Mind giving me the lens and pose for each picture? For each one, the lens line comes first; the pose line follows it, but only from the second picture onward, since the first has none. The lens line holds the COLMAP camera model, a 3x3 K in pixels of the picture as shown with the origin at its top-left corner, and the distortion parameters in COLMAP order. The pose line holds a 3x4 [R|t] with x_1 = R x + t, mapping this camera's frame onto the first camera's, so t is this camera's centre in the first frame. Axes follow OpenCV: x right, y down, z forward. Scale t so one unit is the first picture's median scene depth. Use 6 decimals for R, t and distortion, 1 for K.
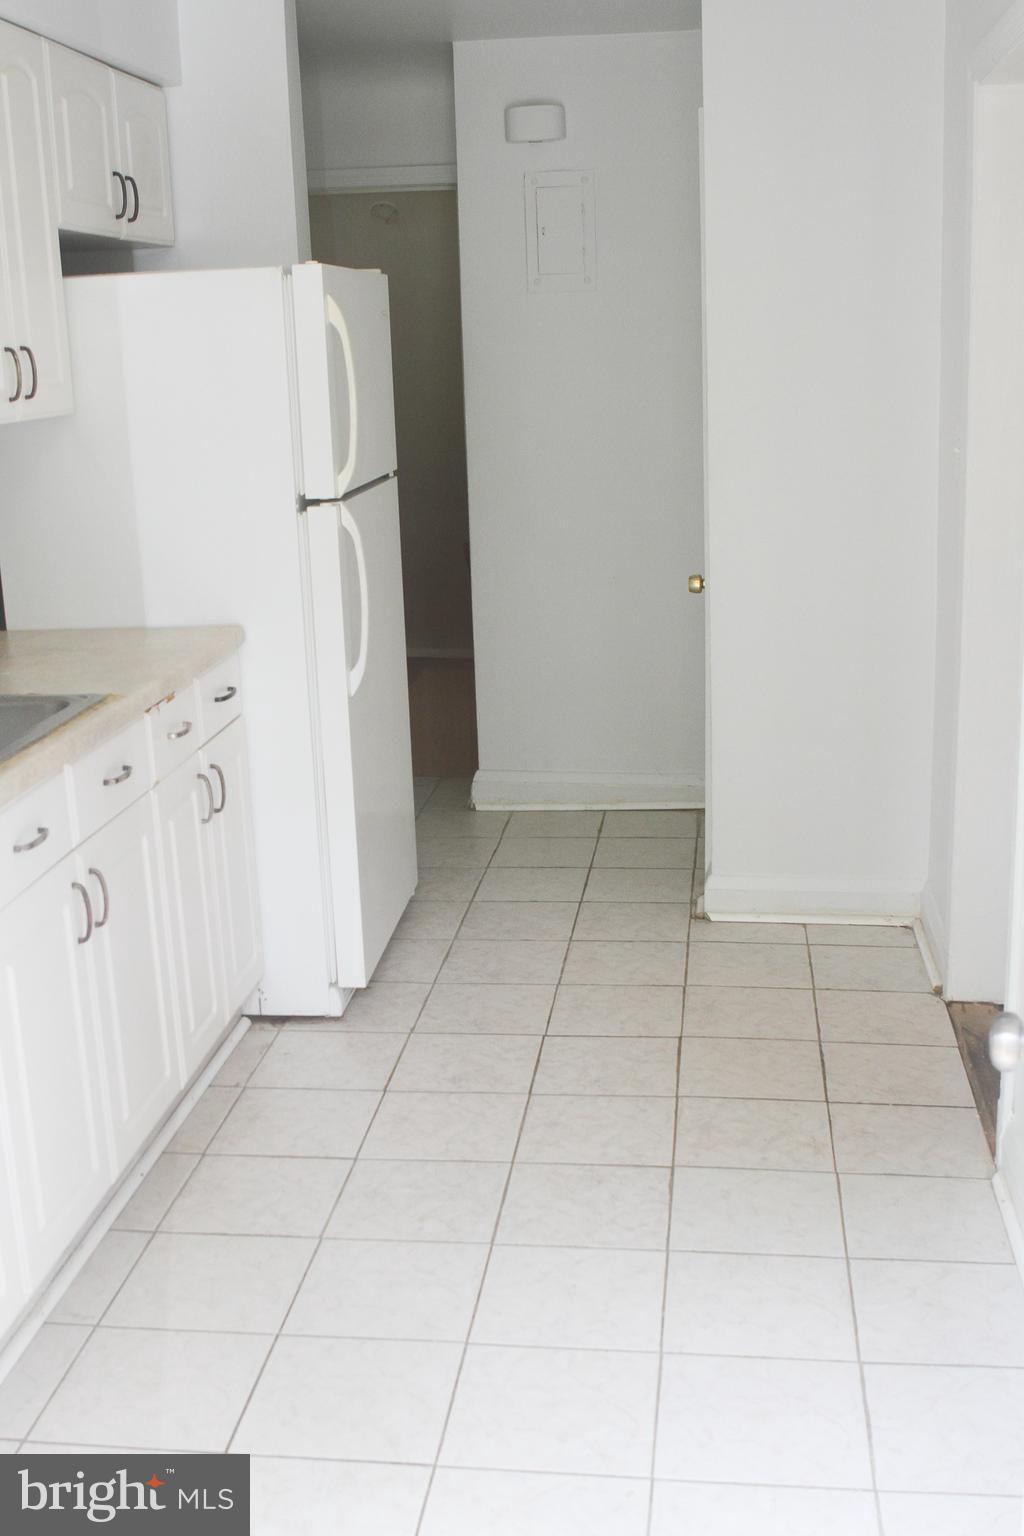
lens RADIAL K [[1796.4, 0, 510.2], [0, 1796.4, 764.1], [0, 0, 1]] dist [-0.021390, 0.000000]
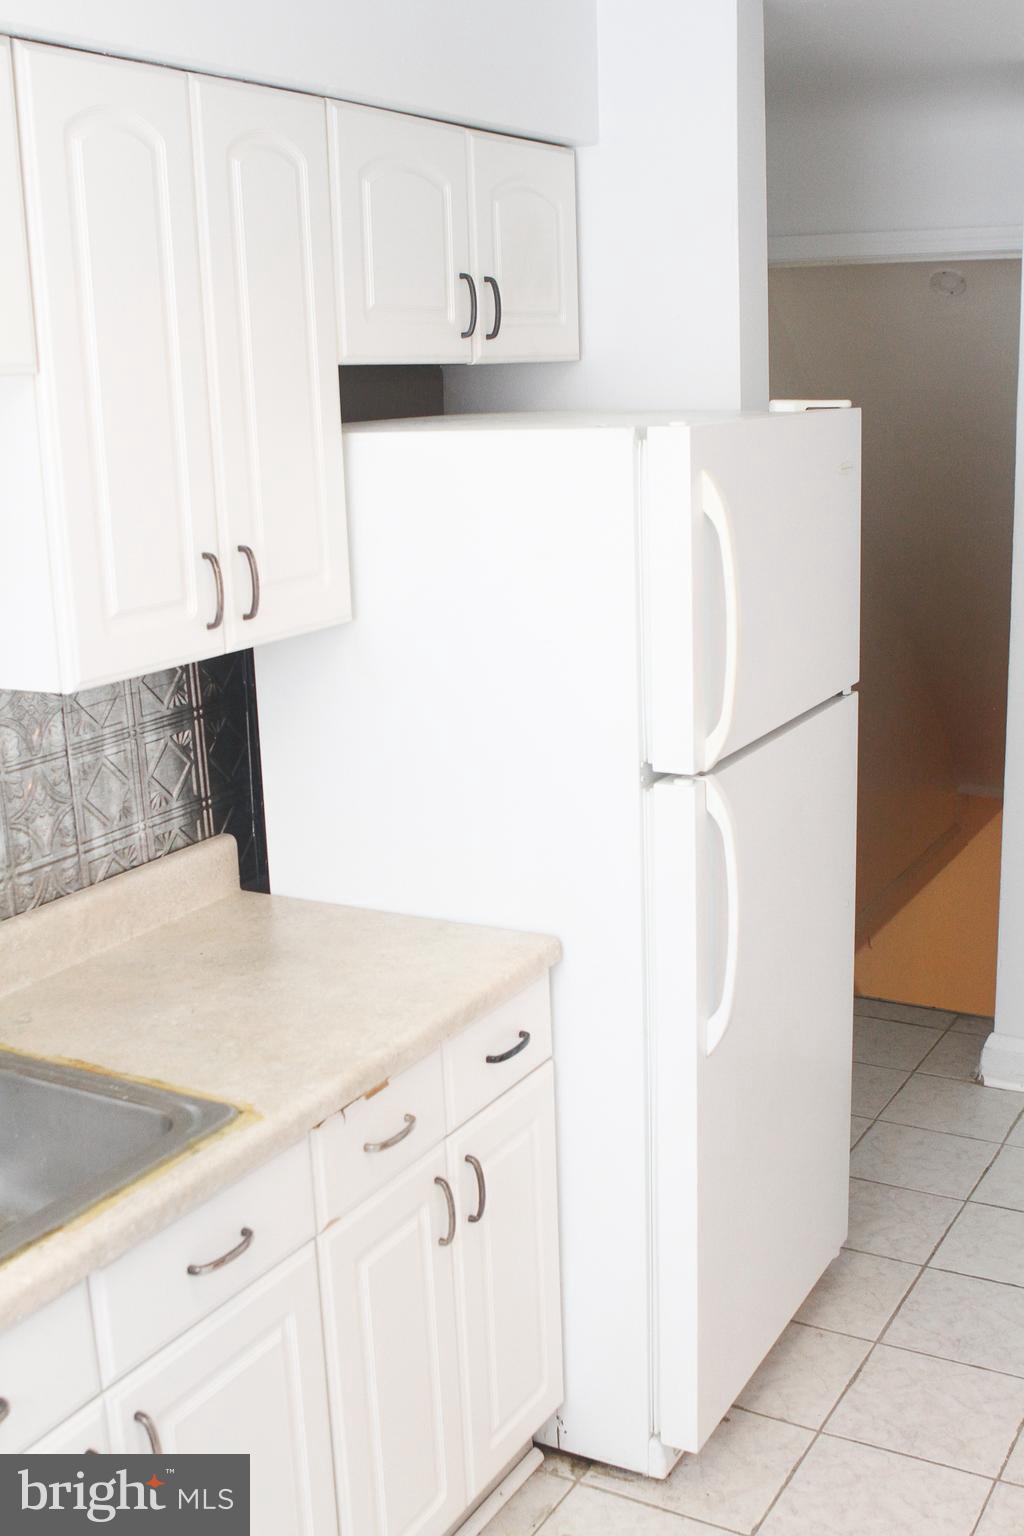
lens RADIAL K [[1705.7, 0, 519.7], [0, 1705.7, 778.1], [0, 0, 1]] dist [-0.082042, 0.000000]
pose [[0.921713, 0.100673, -0.374581, 0.074102], [-0.090544, 0.994894, 0.044592, -0.159758], [0.377157, -0.007185, 0.926121, 0.373372]]
